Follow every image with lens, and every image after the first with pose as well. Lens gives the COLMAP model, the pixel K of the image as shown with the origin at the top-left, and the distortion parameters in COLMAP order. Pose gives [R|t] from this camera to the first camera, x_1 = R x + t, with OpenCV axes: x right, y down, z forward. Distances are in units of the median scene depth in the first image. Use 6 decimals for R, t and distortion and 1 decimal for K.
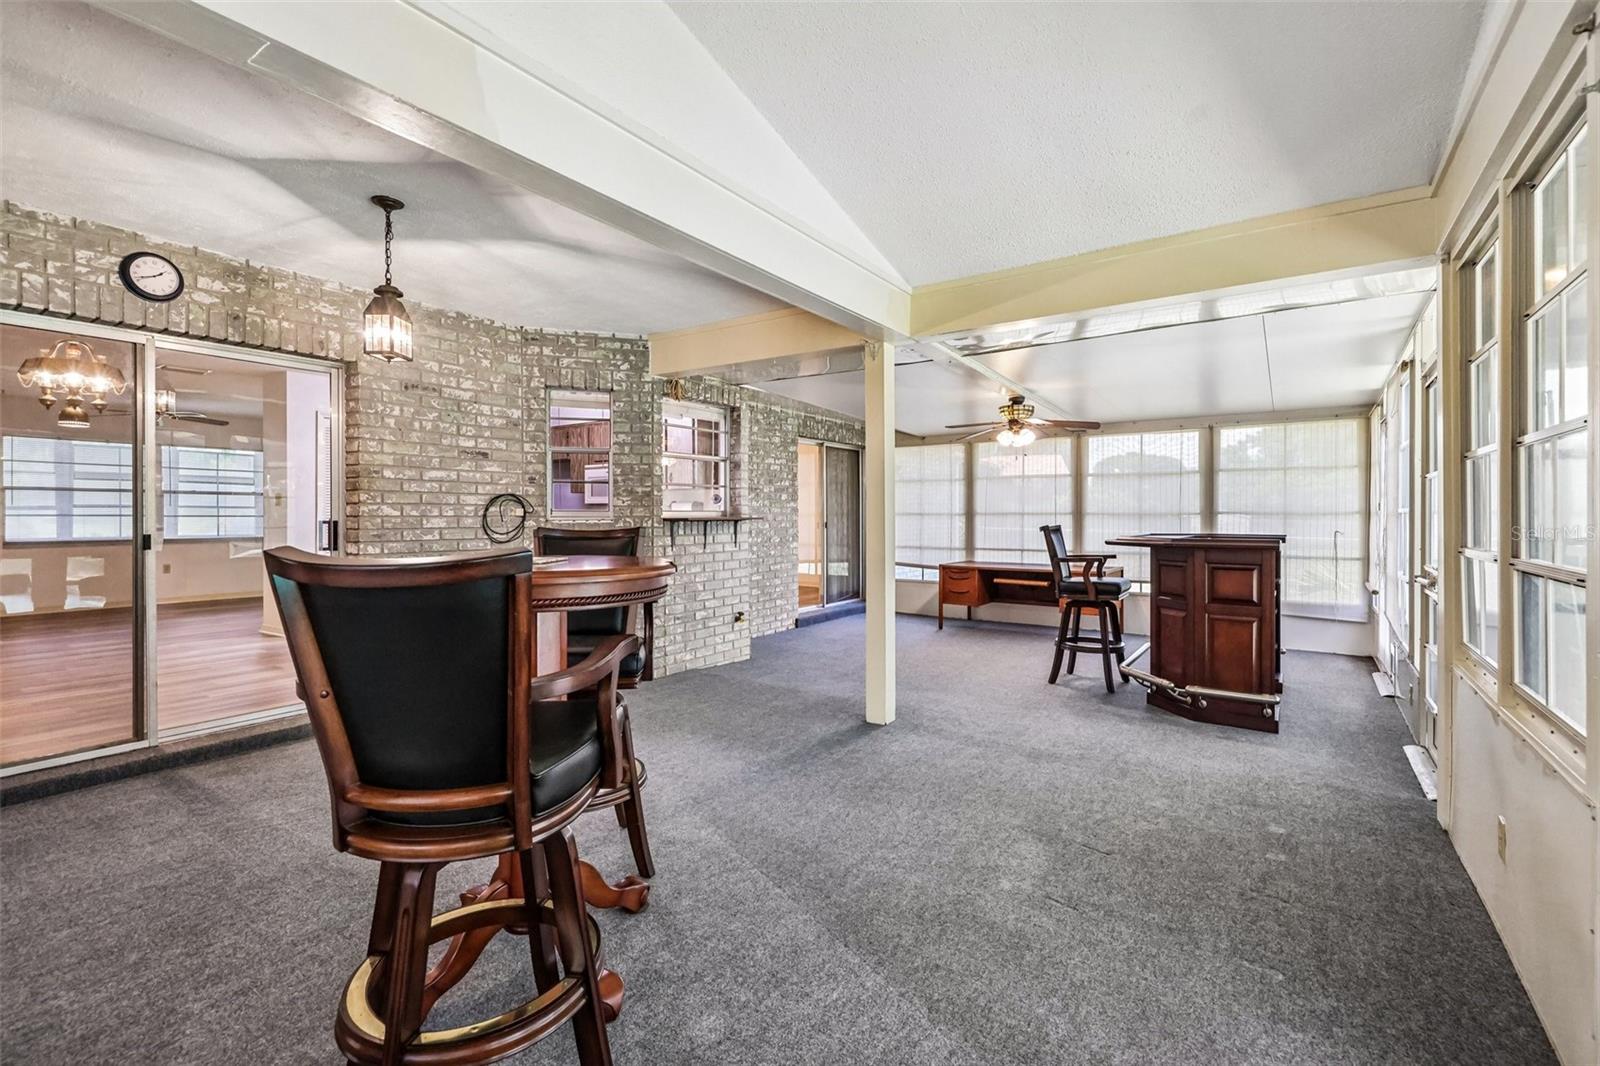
lens RADIAL K [[716.0, 0, 798.7], [0, 716.0, 510.6], [0, 0, 1]] dist [0.000462, -0.000161]
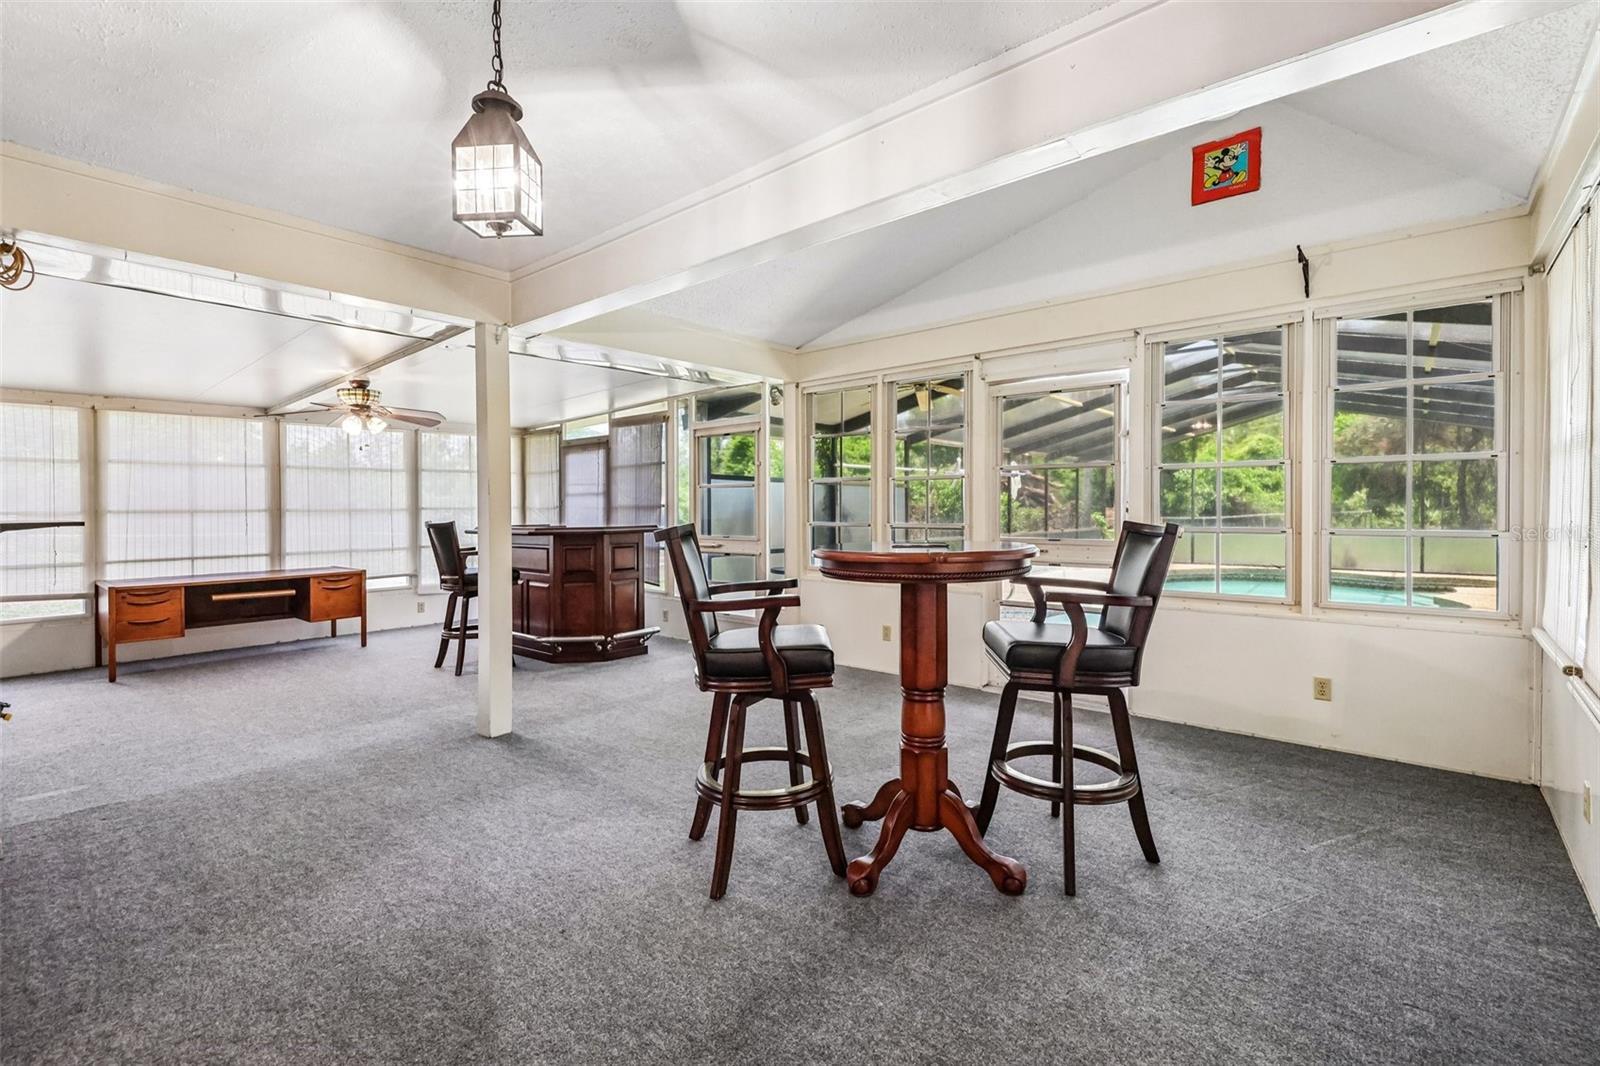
lens RADIAL K [[716.0, 0, 798.7], [0, 716.0, 510.6], [0, 0, 1]] dist [0.000462, -0.000161]
pose [[0.105952, -0.007464, 0.994343, -0.496427], [0.006459, 0.999956, 0.006818, 0.002432], [-0.994350, 0.005700, 0.105995, 0.333278]]
